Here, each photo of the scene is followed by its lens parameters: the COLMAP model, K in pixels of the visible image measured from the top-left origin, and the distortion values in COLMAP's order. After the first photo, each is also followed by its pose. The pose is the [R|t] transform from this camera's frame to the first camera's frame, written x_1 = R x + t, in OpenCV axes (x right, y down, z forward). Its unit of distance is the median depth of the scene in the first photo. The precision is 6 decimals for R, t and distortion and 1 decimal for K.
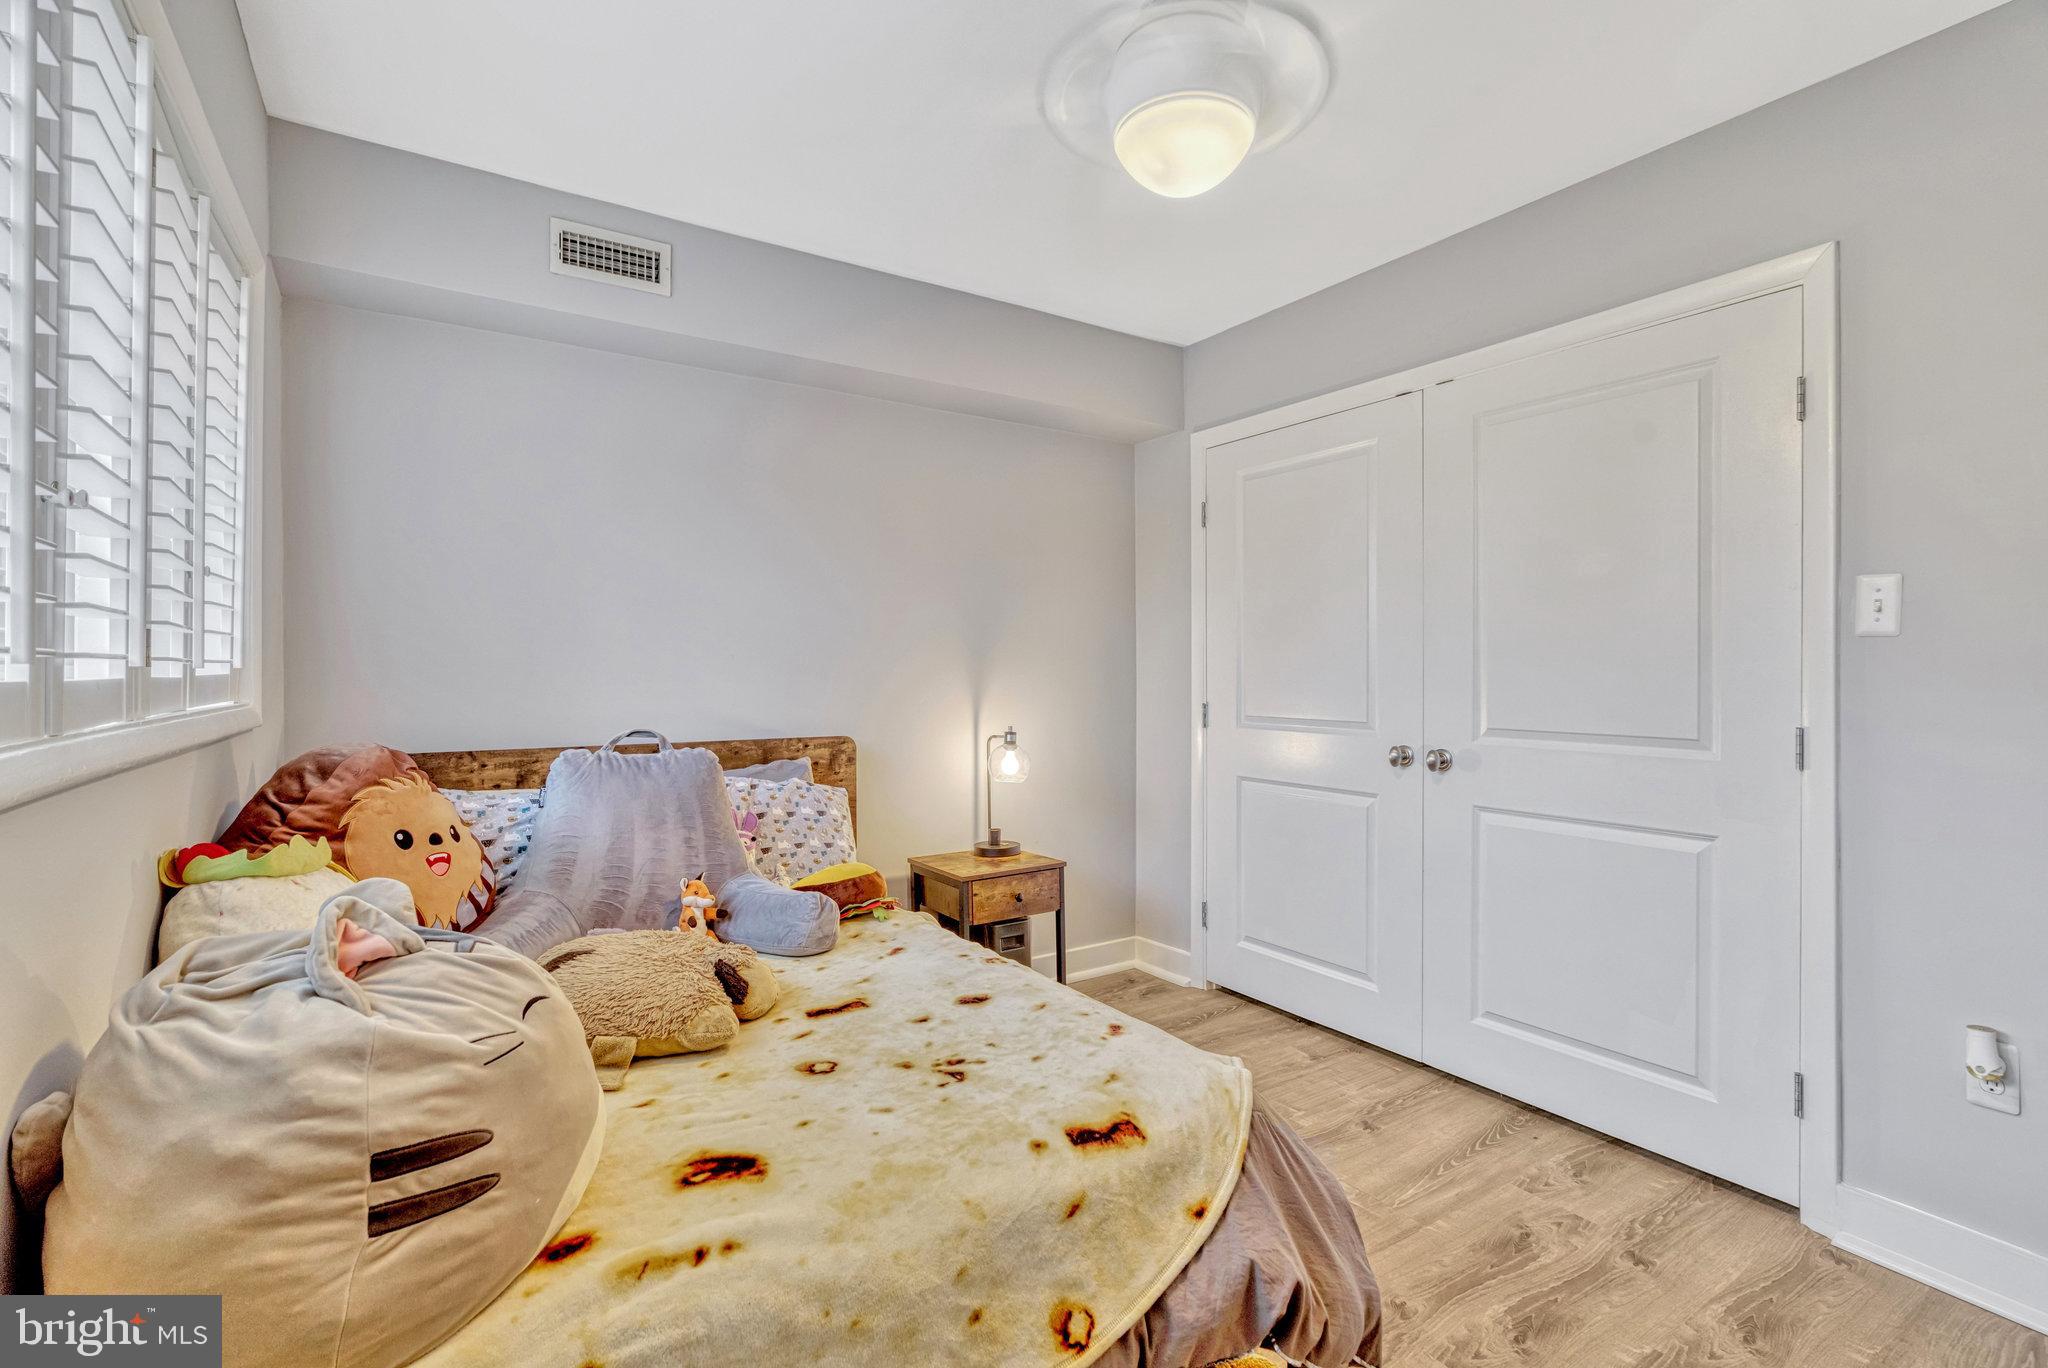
lens RADIAL K [[938.8, 0, 1032.4], [0, 938.8, 670.7], [0, 0, 1]] dist [-0.013371, 0.000706]
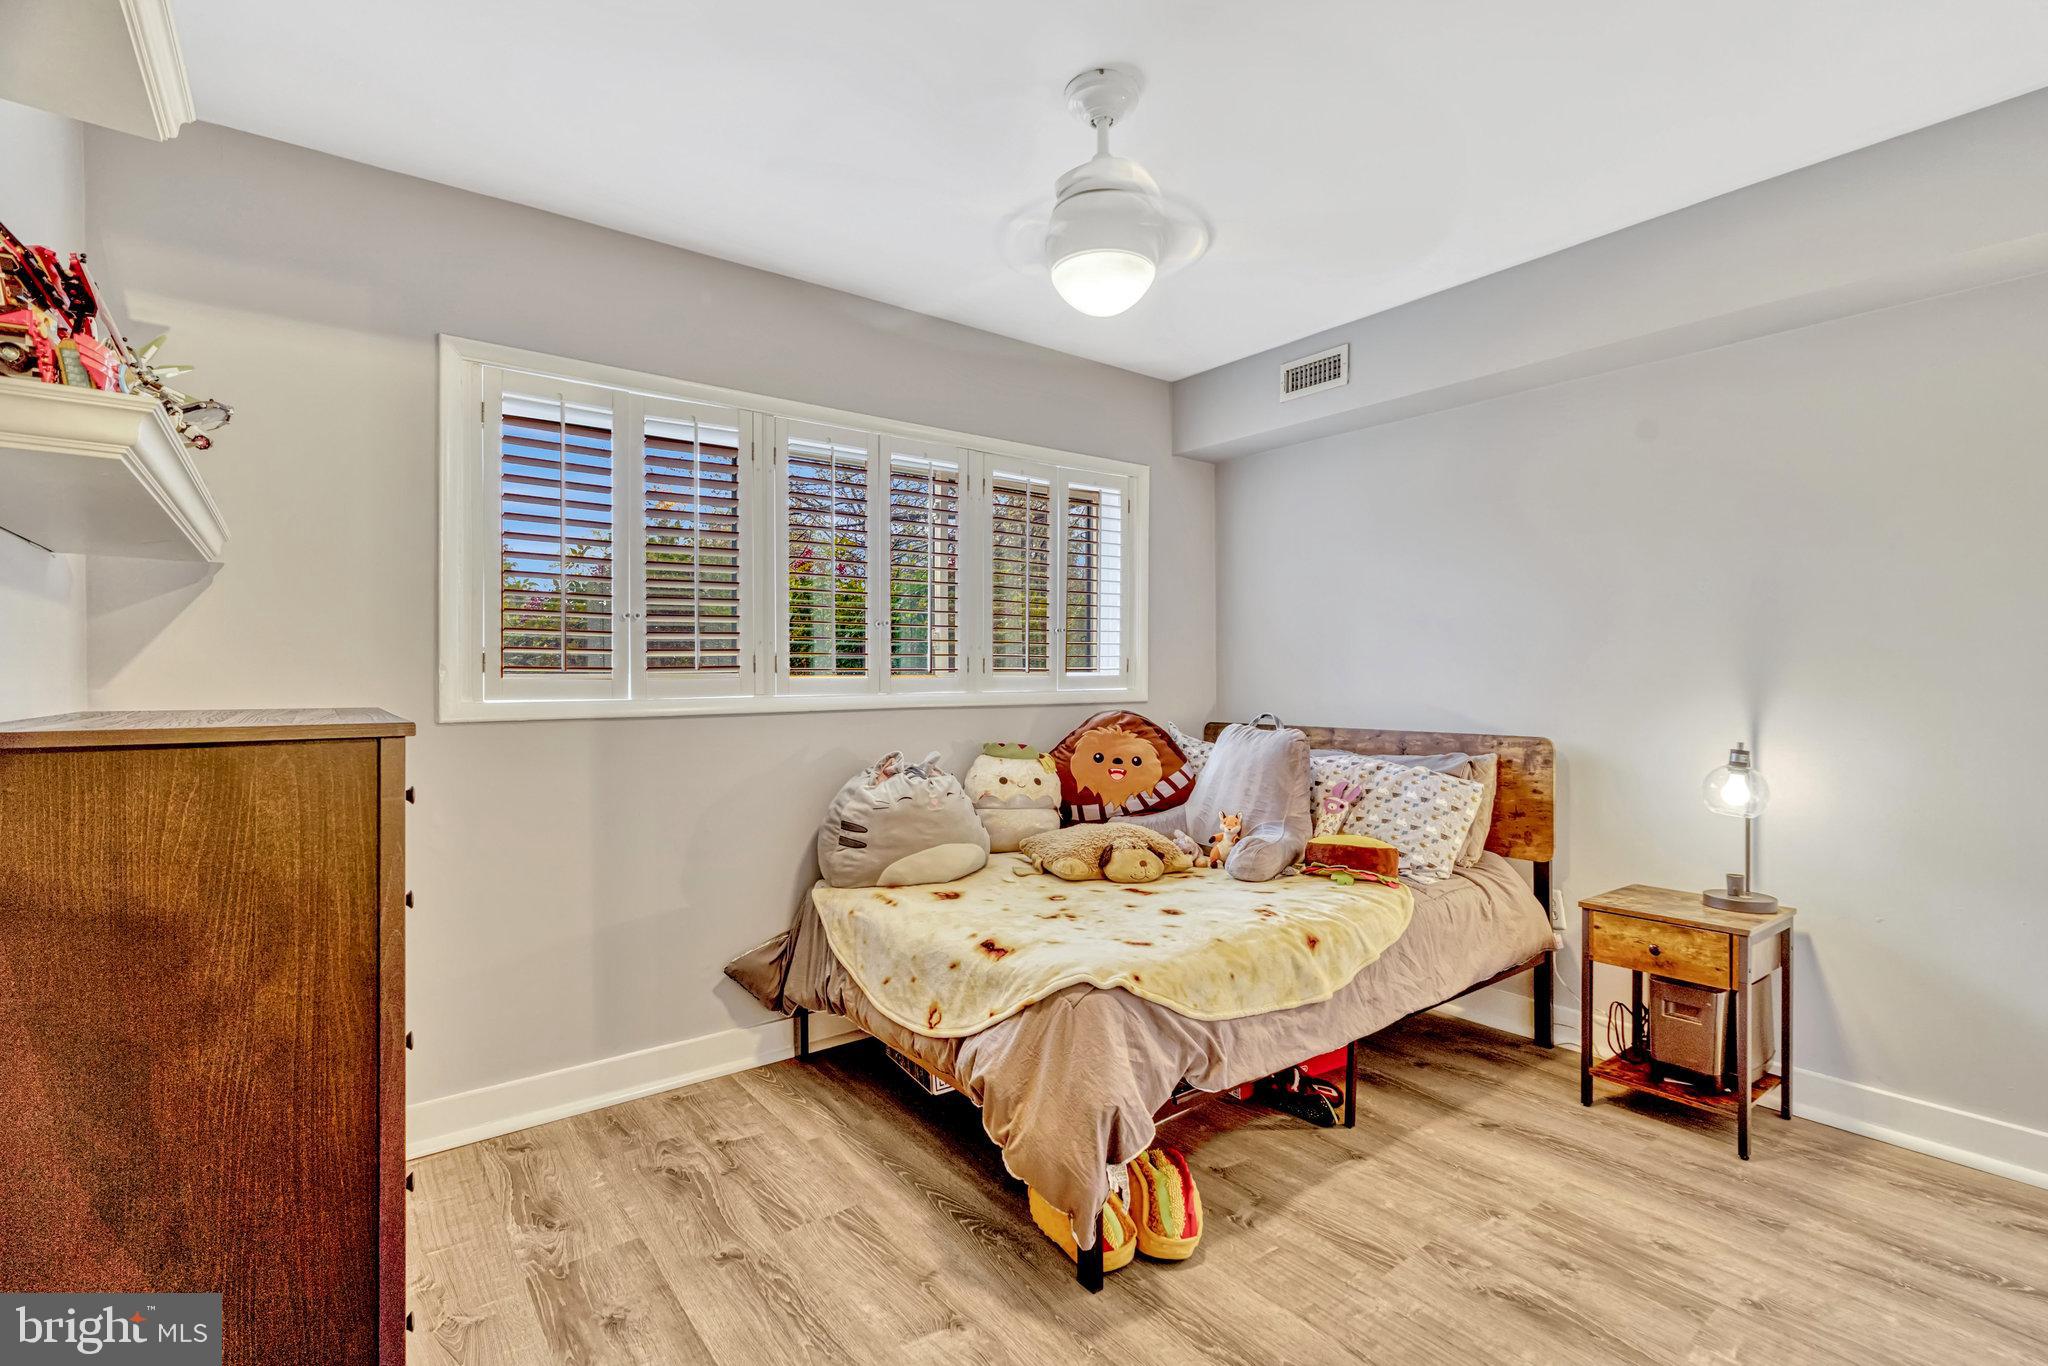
lens RADIAL K [[938.8, 0, 1032.4], [0, 938.8, 669.7], [0, 0, 1]] dist [-0.013371, 0.000706]
pose [[0.069506, -0.005147, -0.997568, 0.969856], [0.005642, 0.999973, -0.004766, 0.000606], [0.997566, -0.005297, 0.069533, 0.523864]]
